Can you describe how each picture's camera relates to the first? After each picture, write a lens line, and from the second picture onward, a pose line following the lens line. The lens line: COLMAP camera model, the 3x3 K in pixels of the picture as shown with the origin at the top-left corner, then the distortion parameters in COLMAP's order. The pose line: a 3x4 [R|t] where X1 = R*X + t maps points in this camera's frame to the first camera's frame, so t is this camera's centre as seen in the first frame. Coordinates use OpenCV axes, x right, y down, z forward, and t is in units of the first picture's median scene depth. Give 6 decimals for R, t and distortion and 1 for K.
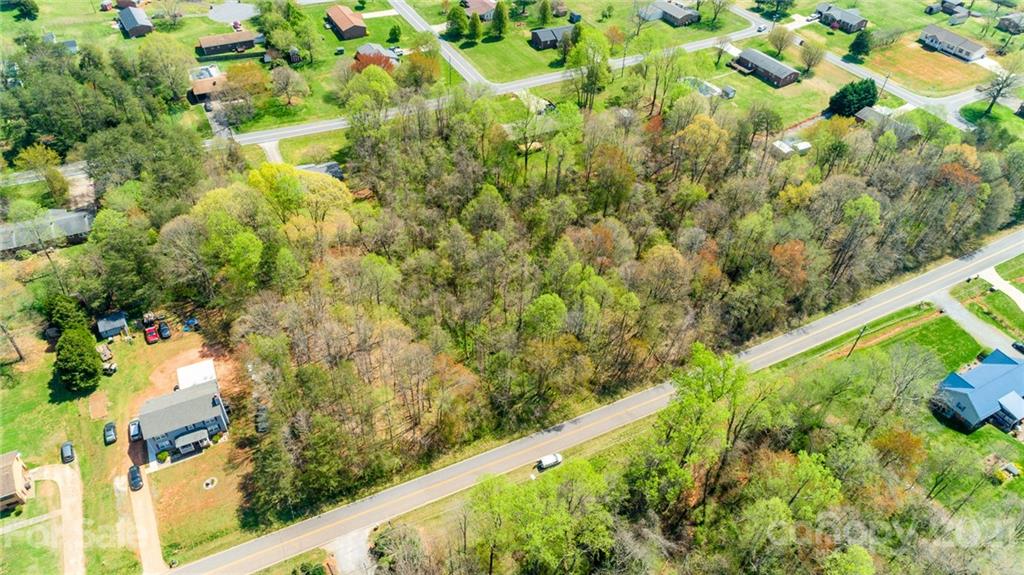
lens RADIAL K [[687.5, 0, 512.9], [0, 687.5, 284.5], [0, 0, 1]] dist [0.016639, 0.016703]
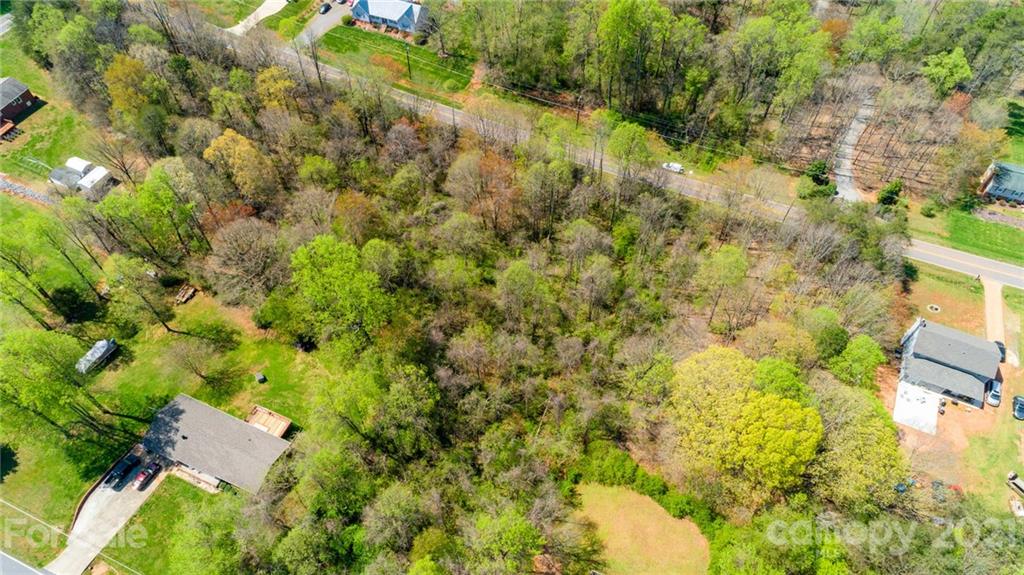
lens RADIAL K [[687.5, 0, 512.9], [0, 687.5, 284.5], [0, 0, 1]] dist [0.016639, 0.016703]
pose [[-0.634716, -0.641701, 0.430529, -0.420003], [0.505589, 0.076486, 0.859378, -0.913132], [-0.584393, 0.763131, 0.275890, 0.960240]]
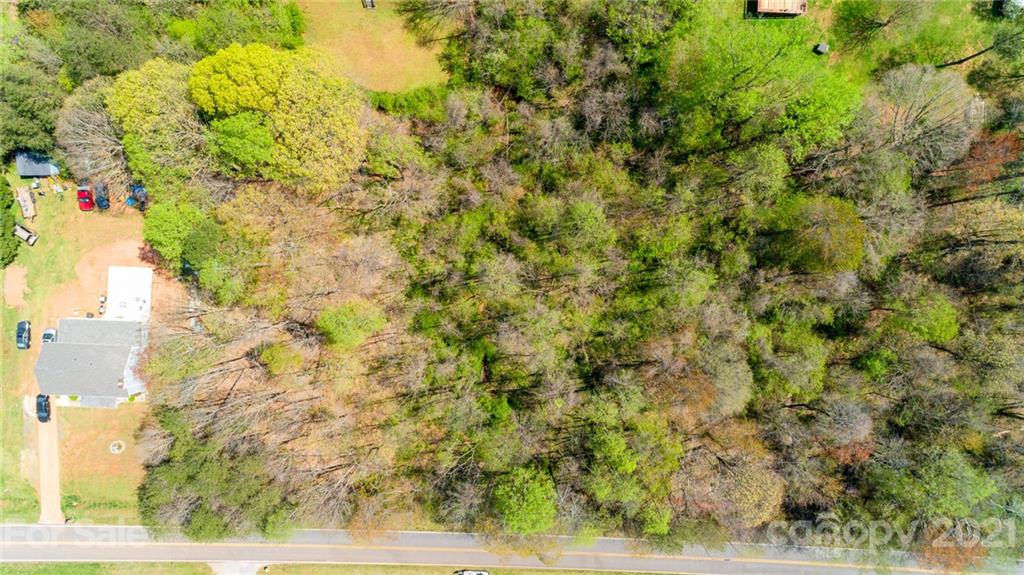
lens RADIAL K [[687.5, 0, 512.9], [0, 687.5, 284.5], [0, 0, 1]] dist [0.016639, 0.016703]
pose [[0.878695, 0.476630, -0.026793, -0.054821], [-0.304256, 0.602396, 0.737934, -0.606089], [0.367862, -0.640268, 0.674340, 0.648770]]
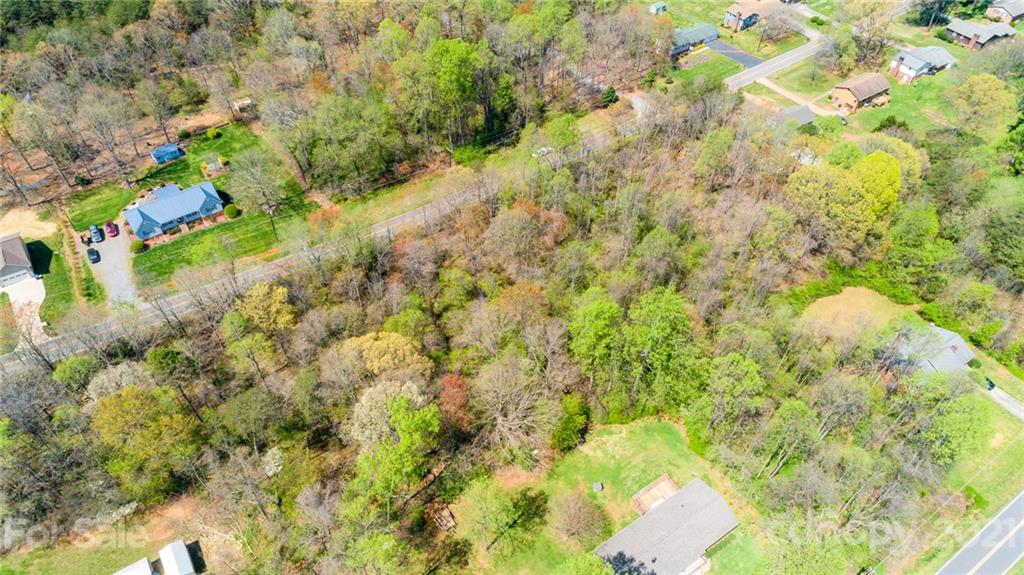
lens RADIAL K [[687.5, 0, 512.9], [0, 687.5, 284.5], [0, 0, 1]] dist [0.016639, 0.016703]
pose [[-0.988346, 0.057131, -0.141097, 0.324439], [-0.140330, 0.017238, 0.989955, -1.134614], [0.058989, 0.998218, -0.009020, 1.252552]]
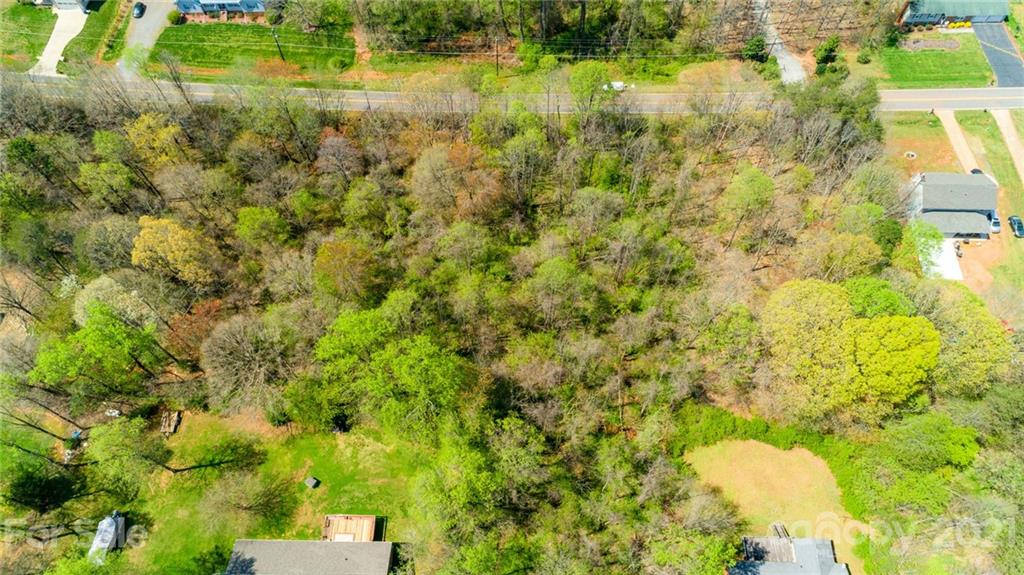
lens RADIAL K [[687.5, 0, 512.9], [0, 687.5, 284.5], [0, 0, 1]] dist [0.016639, 0.016703]
pose [[-0.885675, -0.423880, 0.189488, -0.149861], [0.294273, -0.196784, 0.935243, -0.916673], [-0.359142, 0.884083, 0.299023, 0.980973]]
